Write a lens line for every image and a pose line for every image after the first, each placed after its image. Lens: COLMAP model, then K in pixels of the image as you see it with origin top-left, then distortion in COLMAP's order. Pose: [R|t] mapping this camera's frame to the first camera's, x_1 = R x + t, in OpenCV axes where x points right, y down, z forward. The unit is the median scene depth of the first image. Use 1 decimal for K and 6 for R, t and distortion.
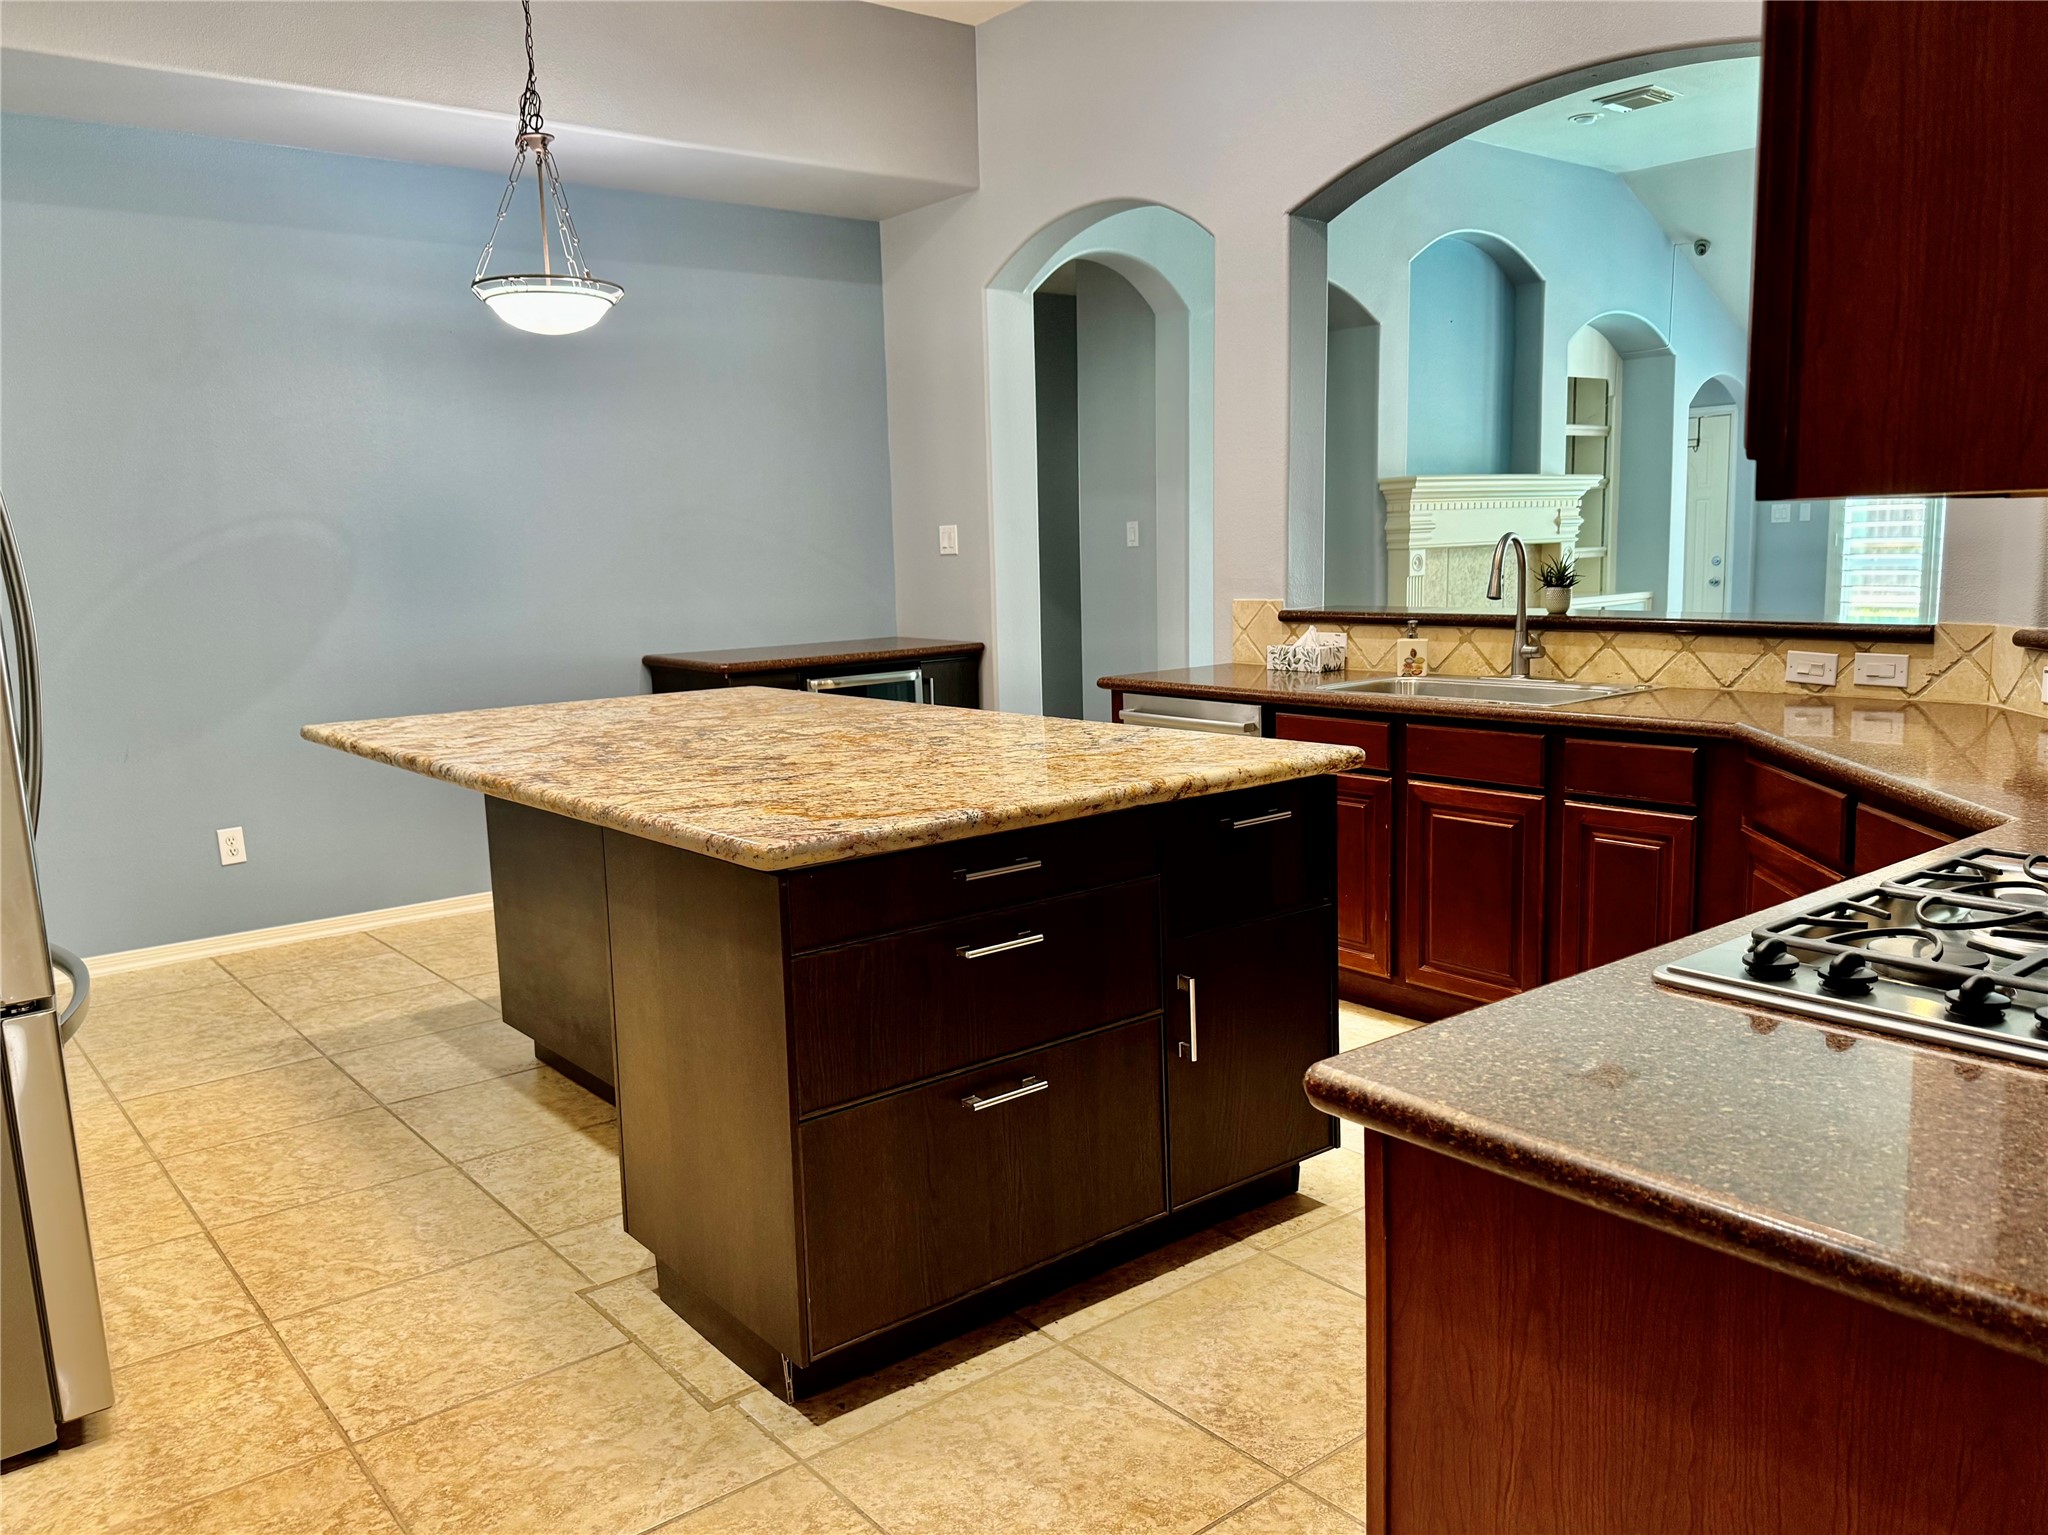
lens RADIAL K [[1536.5, 0, 1025.5], [0, 1536.5, 762.5], [0, 0, 1]] dist [0.038055, -0.017317]
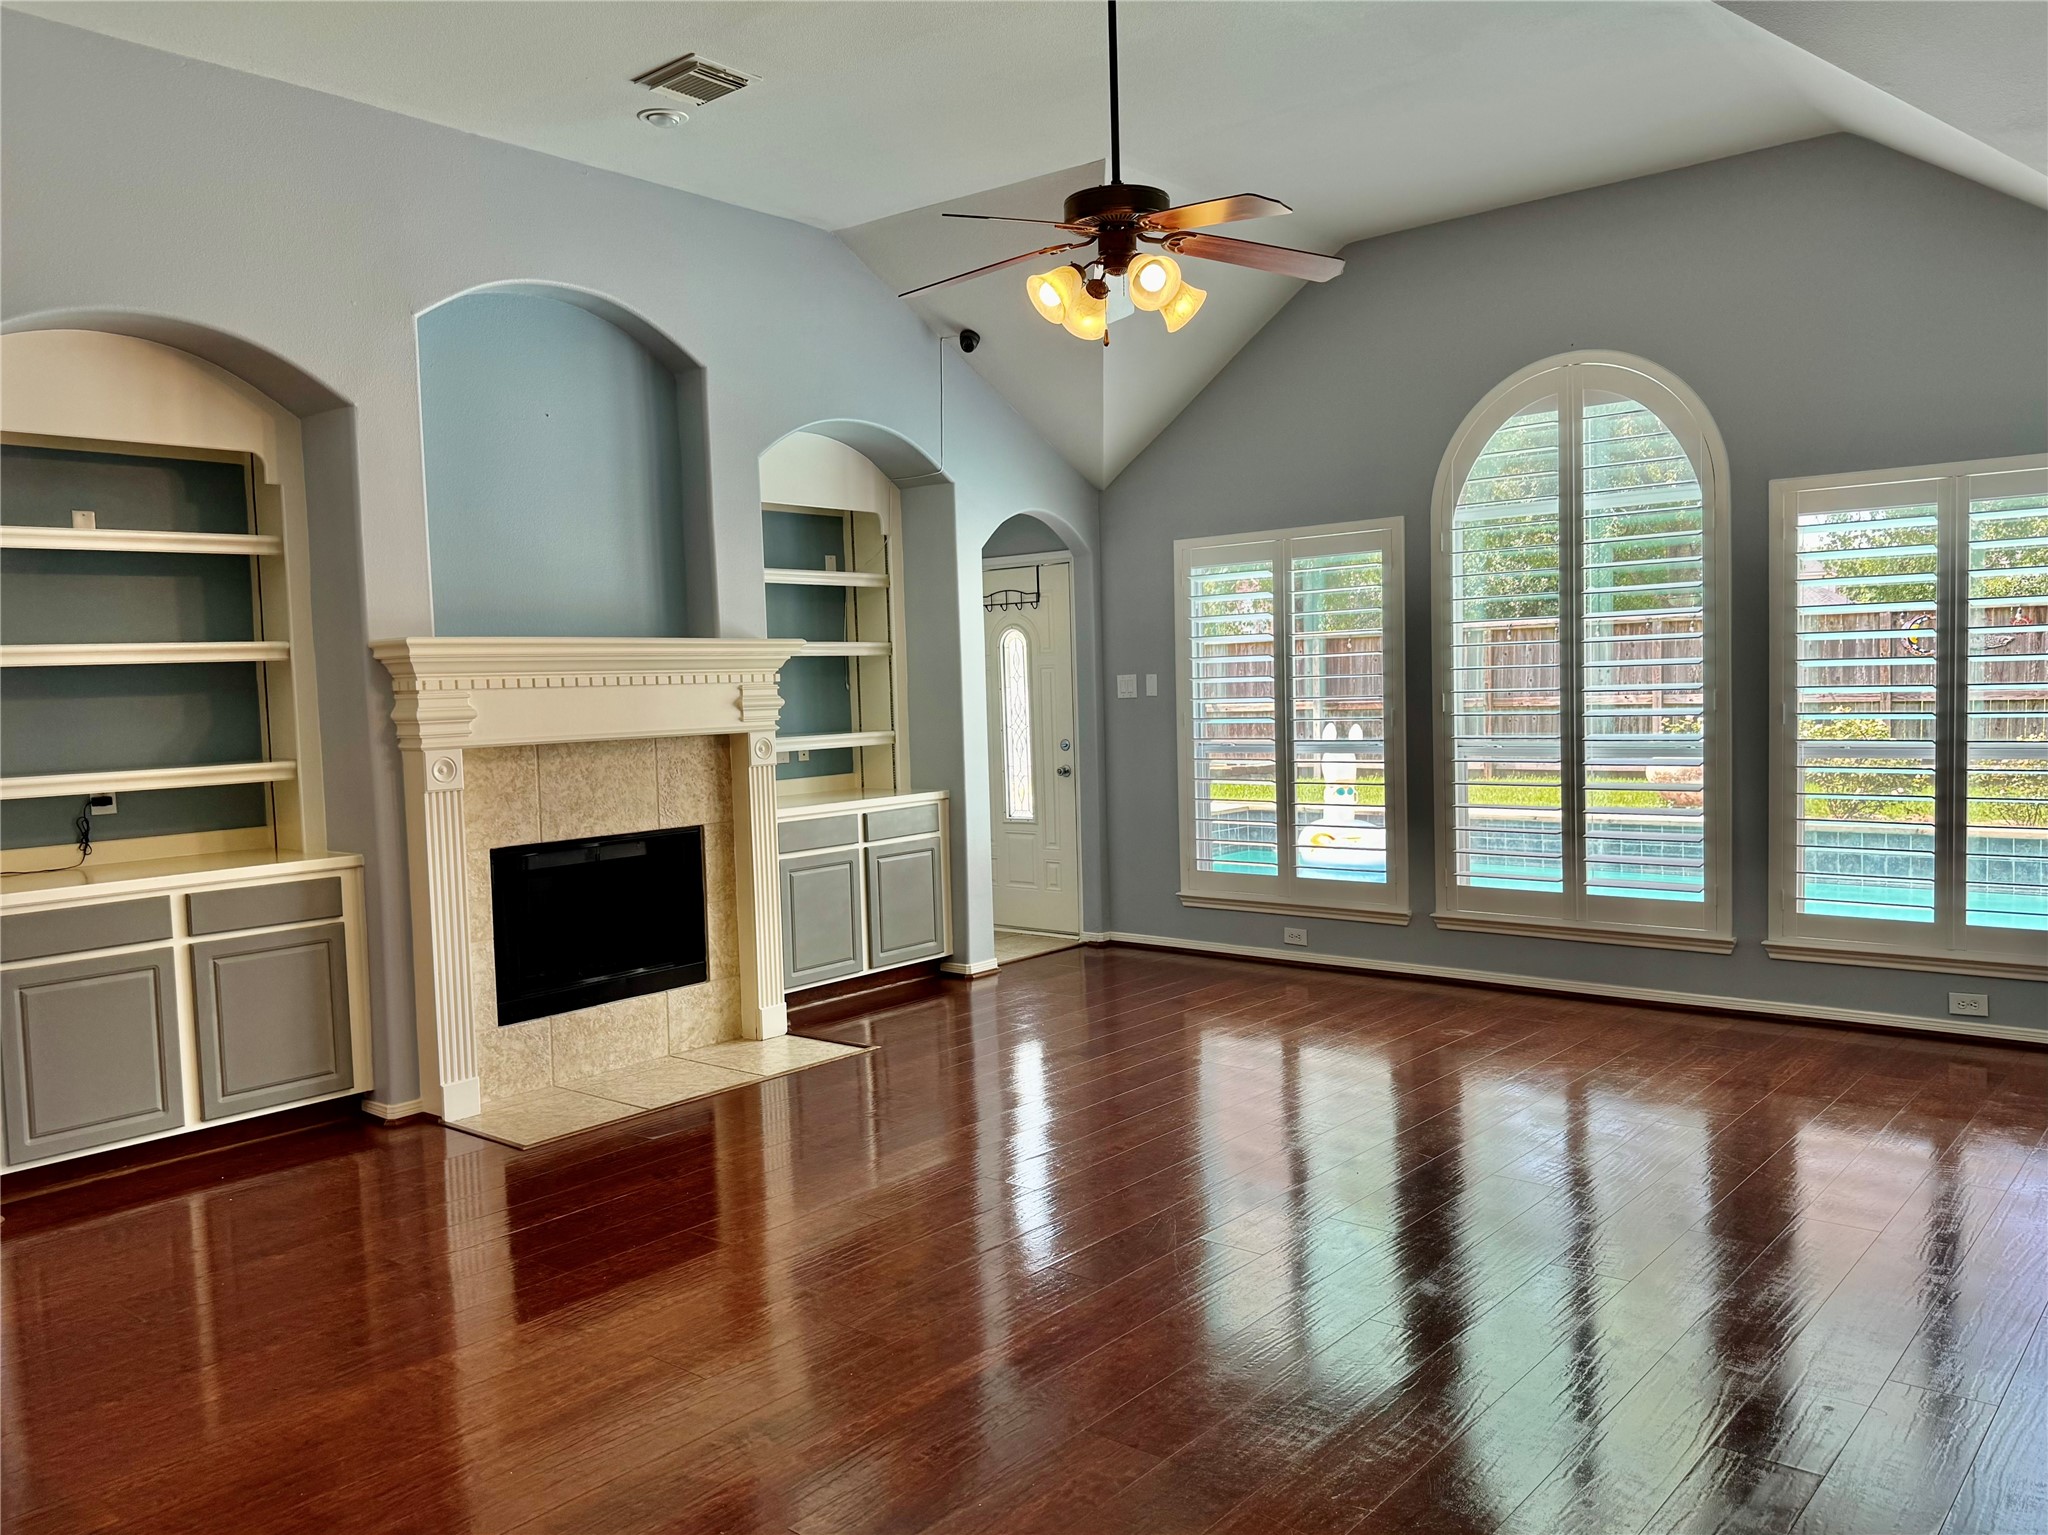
lens RADIAL K [[1536.5, 0, 1018.1], [0, 1536.5, 769.4], [0, 0, 1]] dist [0.038055, -0.017317]
pose [[0.983730, -0.005542, 0.179569, 0.383943], [0.021605, 0.995920, -0.087620, -0.070093], [-0.178351, 0.090074, 0.979836, 0.333519]]
